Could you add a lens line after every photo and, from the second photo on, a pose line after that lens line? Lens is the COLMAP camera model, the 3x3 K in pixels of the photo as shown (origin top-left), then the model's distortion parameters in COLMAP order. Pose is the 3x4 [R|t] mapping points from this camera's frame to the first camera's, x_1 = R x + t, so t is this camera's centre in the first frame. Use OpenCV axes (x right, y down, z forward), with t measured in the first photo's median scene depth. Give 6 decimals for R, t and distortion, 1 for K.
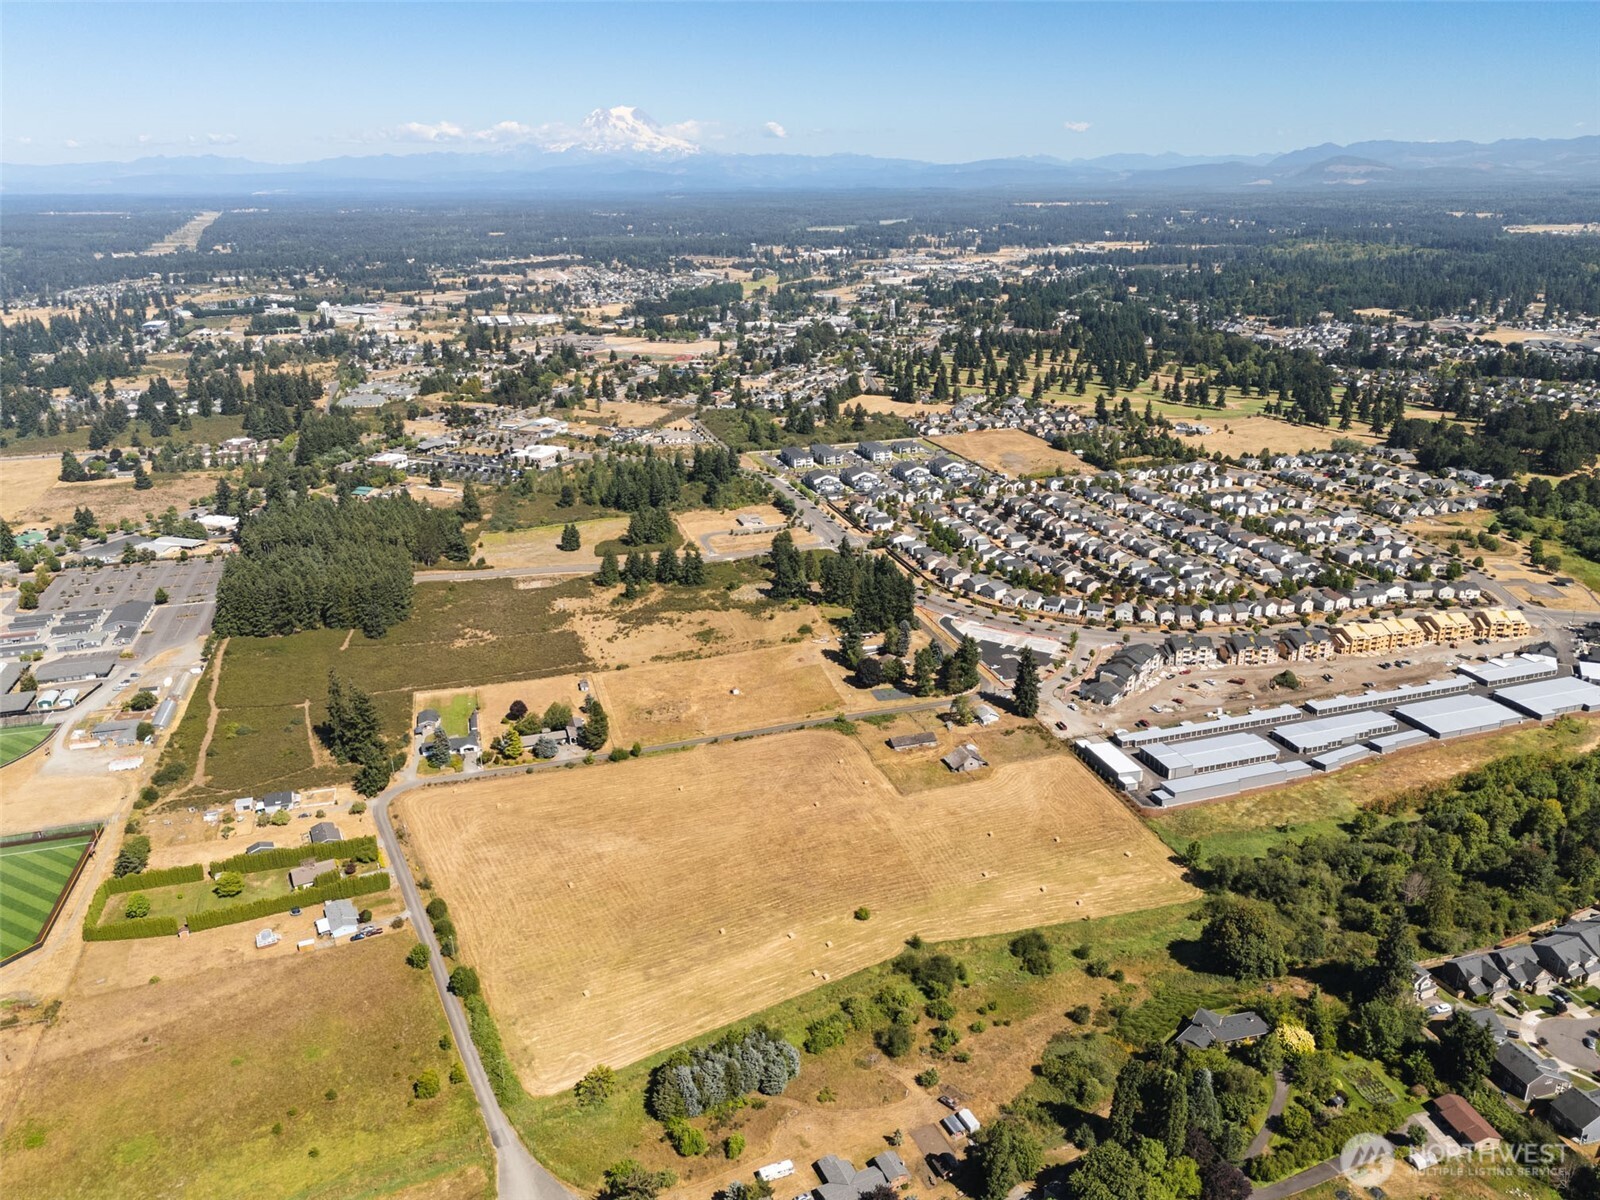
lens RADIAL K [[1180.8, 0, 818.9], [0, 1180.8, 596.9], [0, 0, 1]] dist [0.076601, -0.072579]
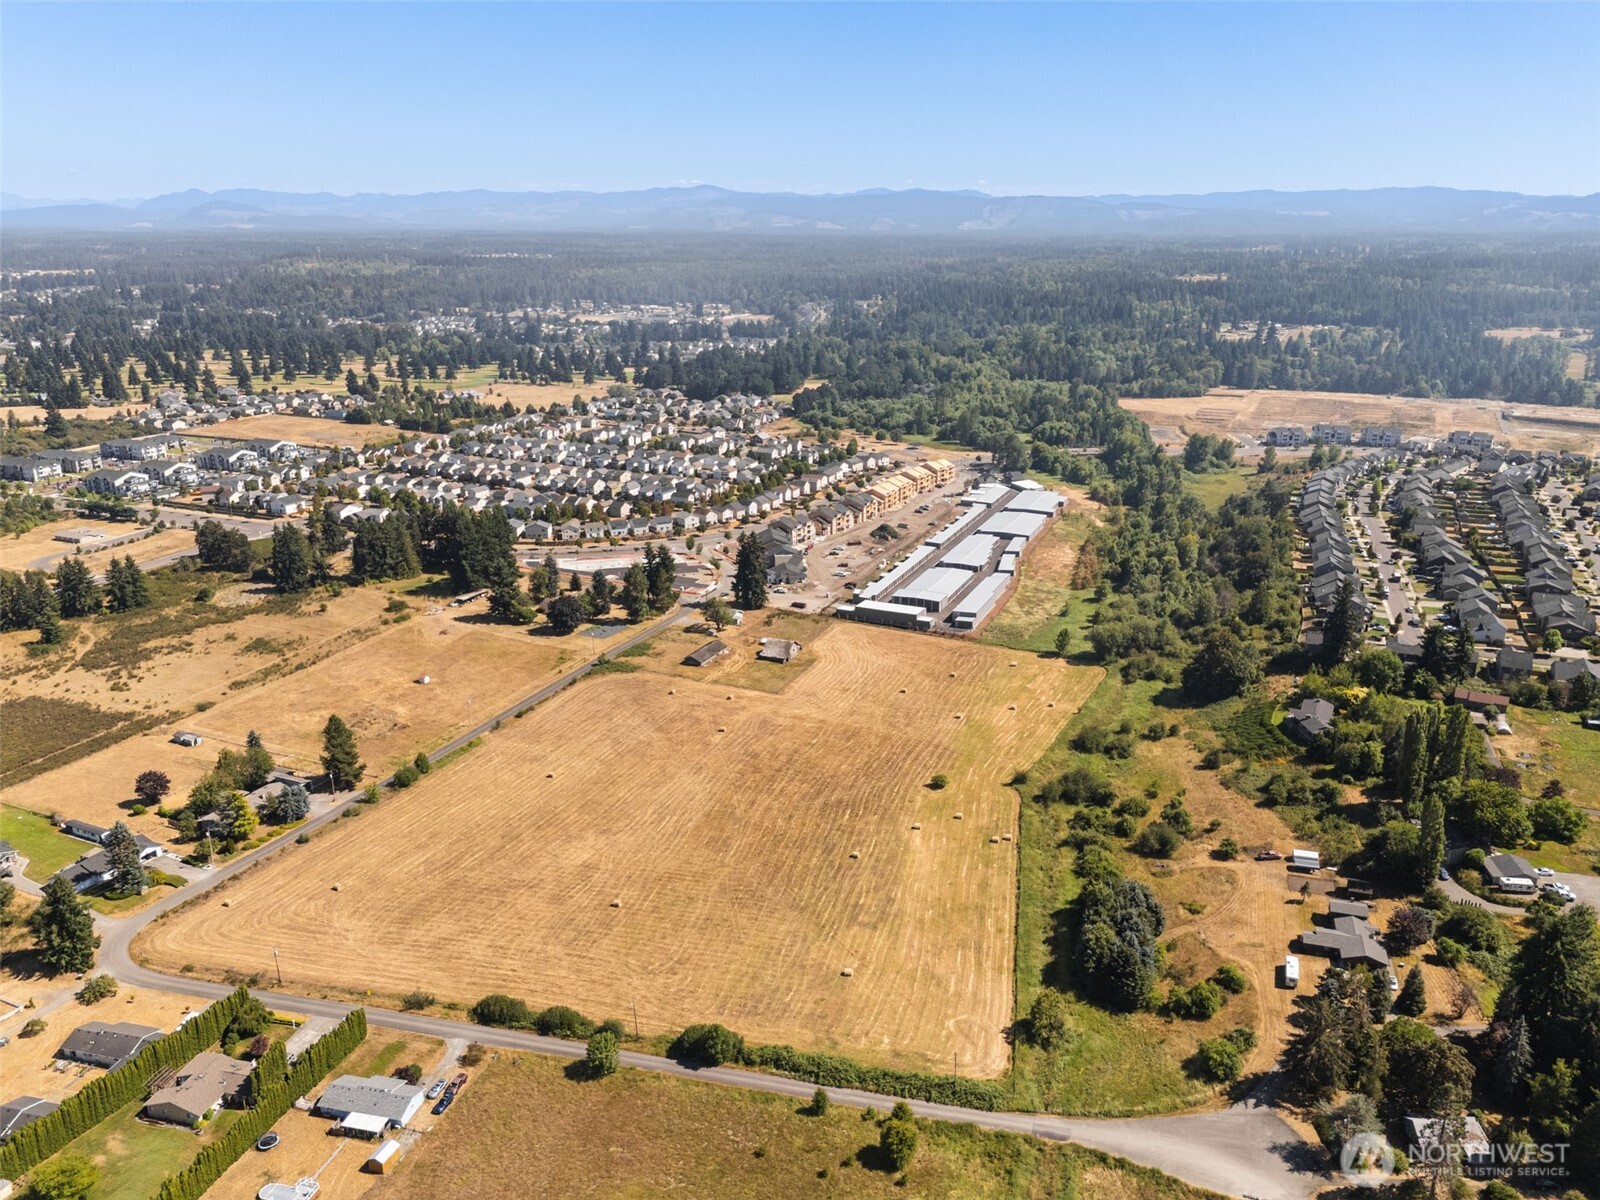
lens RADIAL K [[1180.8, 0, 818.9], [0, 1180.8, 596.9], [0, 0, 1]] dist [0.076601, -0.072579]
pose [[0.666323, -0.214751, 0.714070, -0.417693], [0.241349, 0.968194, 0.065965, 0.041015], [-0.705524, 0.128386, 0.696960, 0.308441]]
